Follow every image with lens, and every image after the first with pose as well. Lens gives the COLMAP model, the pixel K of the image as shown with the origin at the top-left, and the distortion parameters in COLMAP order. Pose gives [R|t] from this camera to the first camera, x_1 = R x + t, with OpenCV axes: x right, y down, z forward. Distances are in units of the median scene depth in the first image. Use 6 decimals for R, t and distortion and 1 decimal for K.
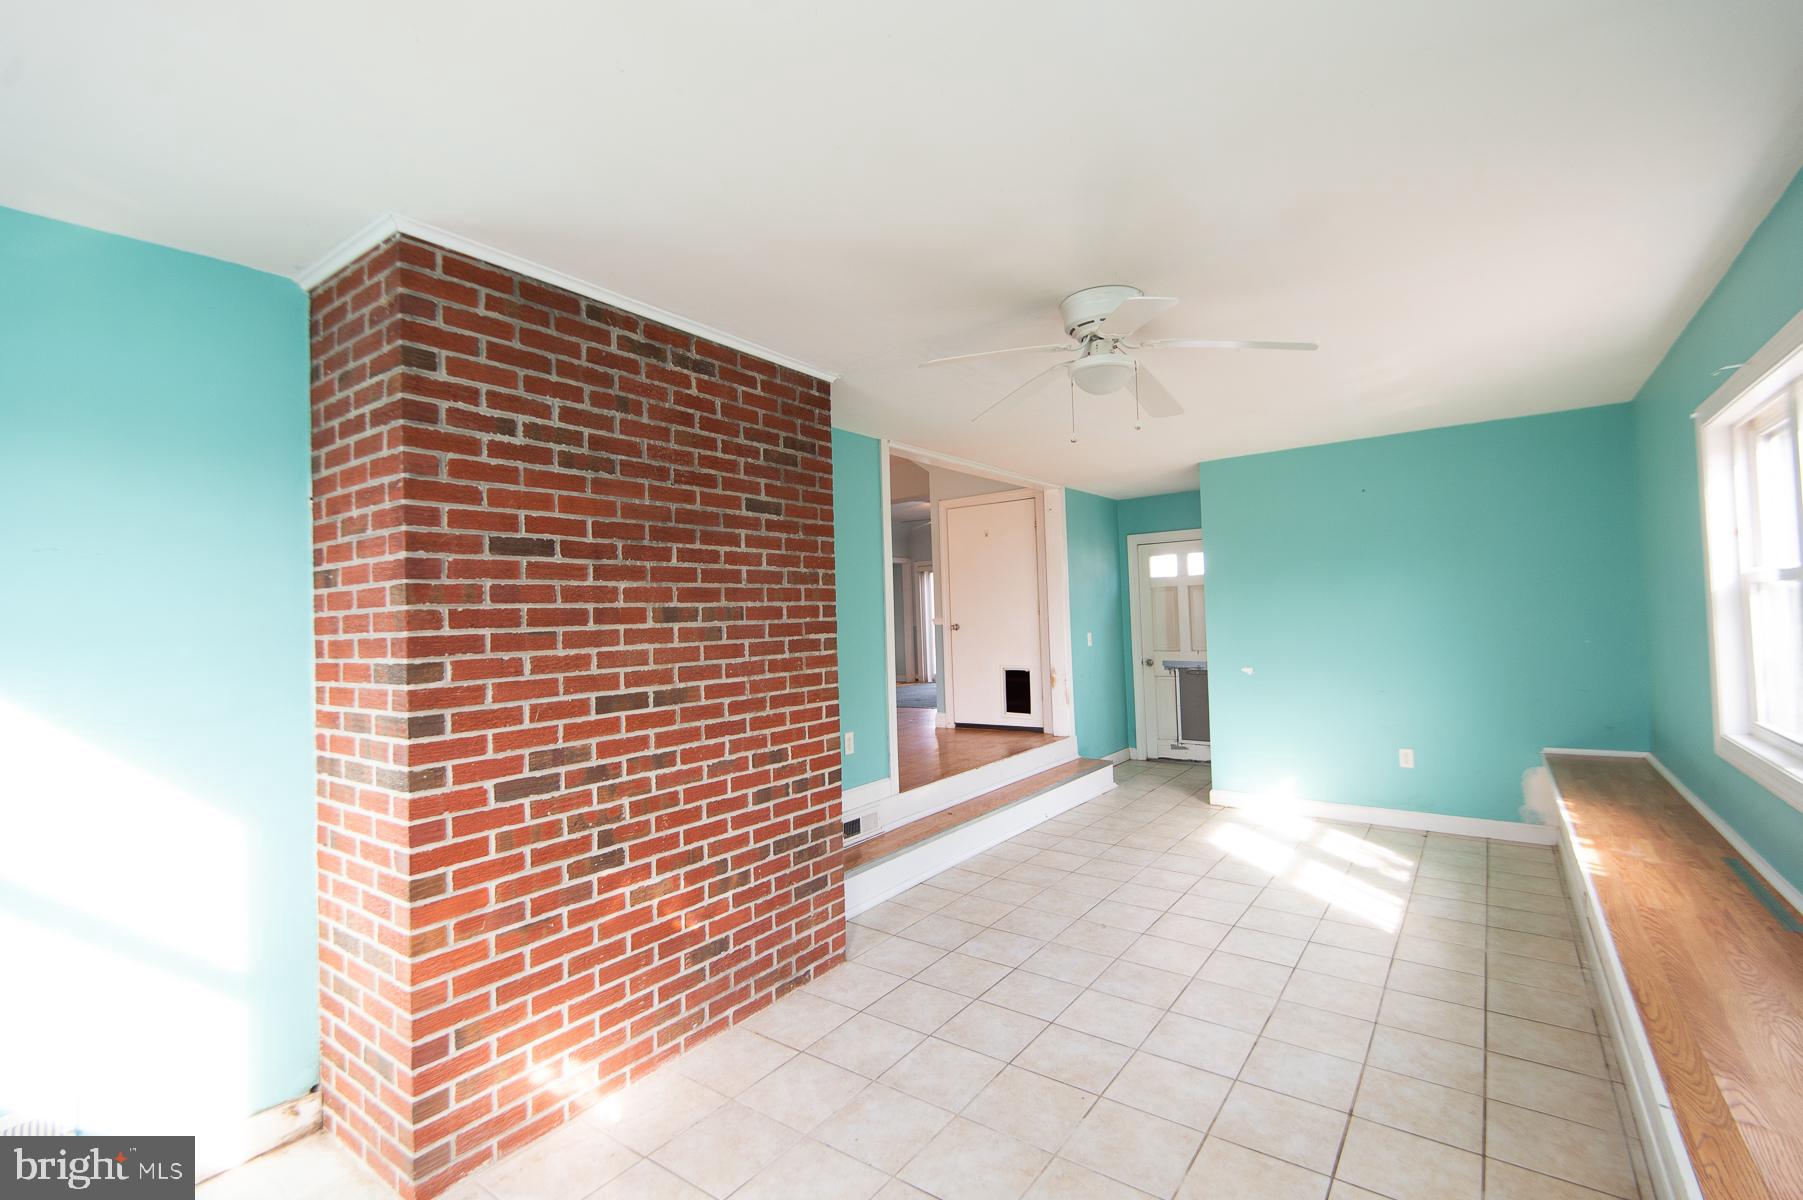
lens RADIAL K [[803.9, 0, 944.3], [0, 803.9, 597.0], [0, 0, 1]] dist [0.032428, -0.020401]
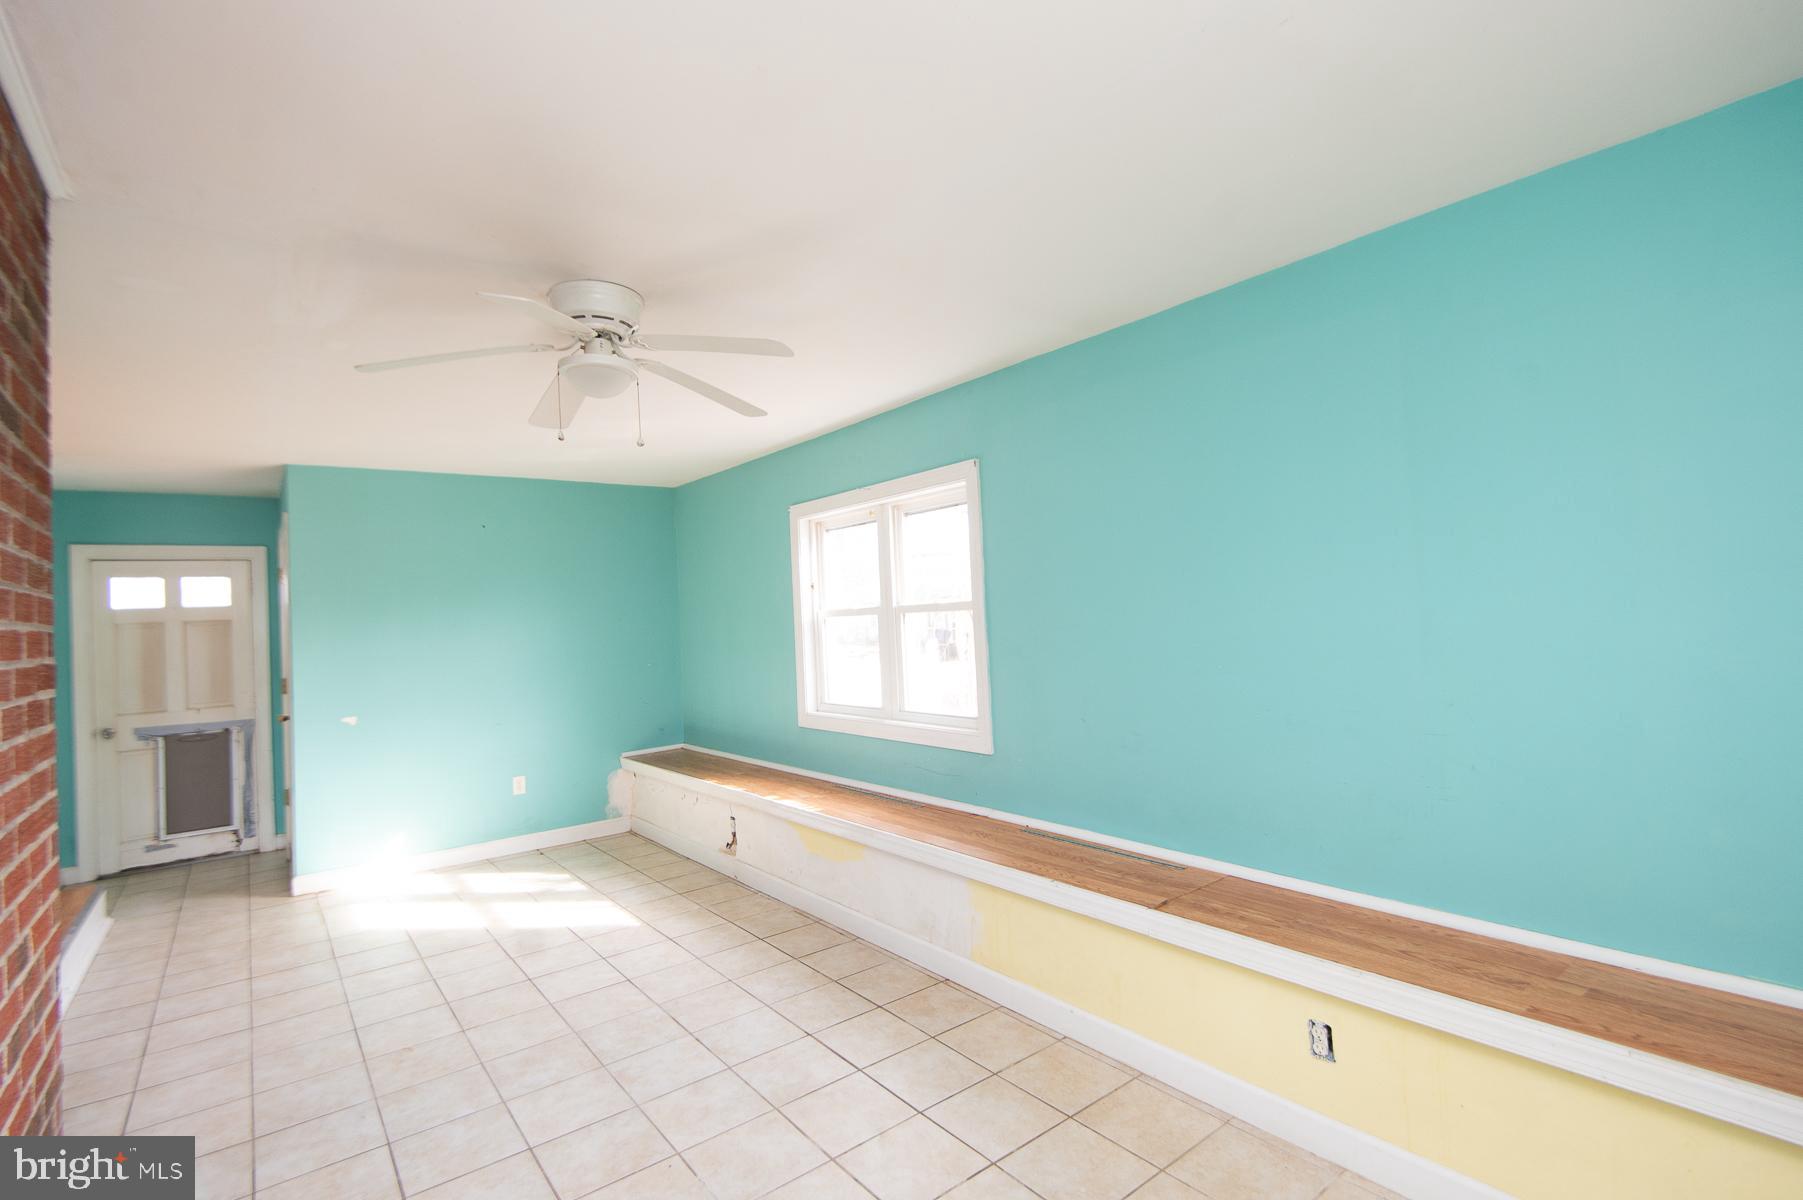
lens RADIAL K [[800.2, 0, 907.0], [0, 800.2, 599.3], [0, 0, 1]] dist [0.035561, -0.019951]
pose [[0.298974, 0.037513, 0.953524, -0.344145], [0.015939, 0.998891, -0.044296, 0.015809], [-0.954128, 0.028441, 0.298044, 0.248217]]
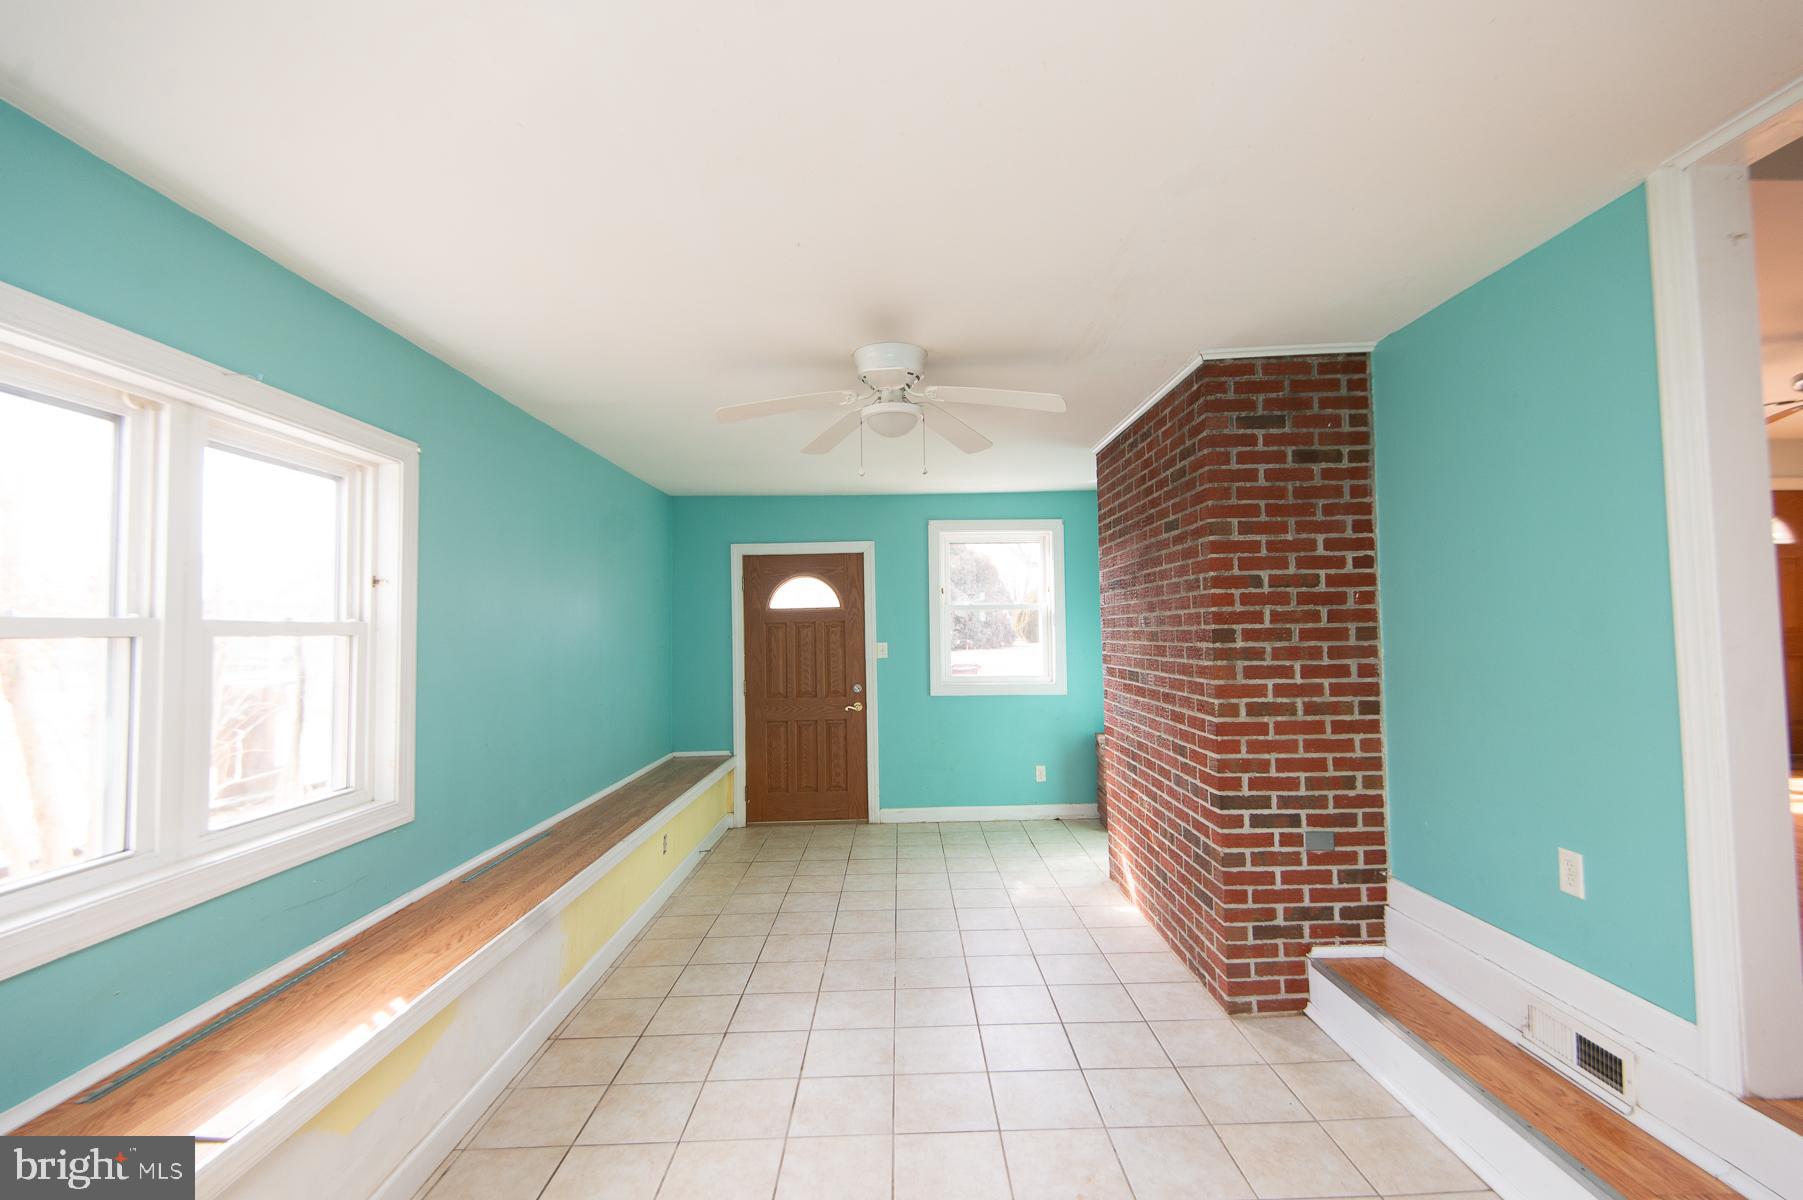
lens RADIAL K [[800.2, 0, 907.0], [0, 800.2, 599.3], [0, 0, 1]] dist [0.035561, -0.019951]
pose [[-0.822145, 0.026657, -0.568653, 0.504860], [0.061240, 0.997248, -0.041790, 0.014636], [0.565974, -0.069181, -0.821515, 1.178579]]
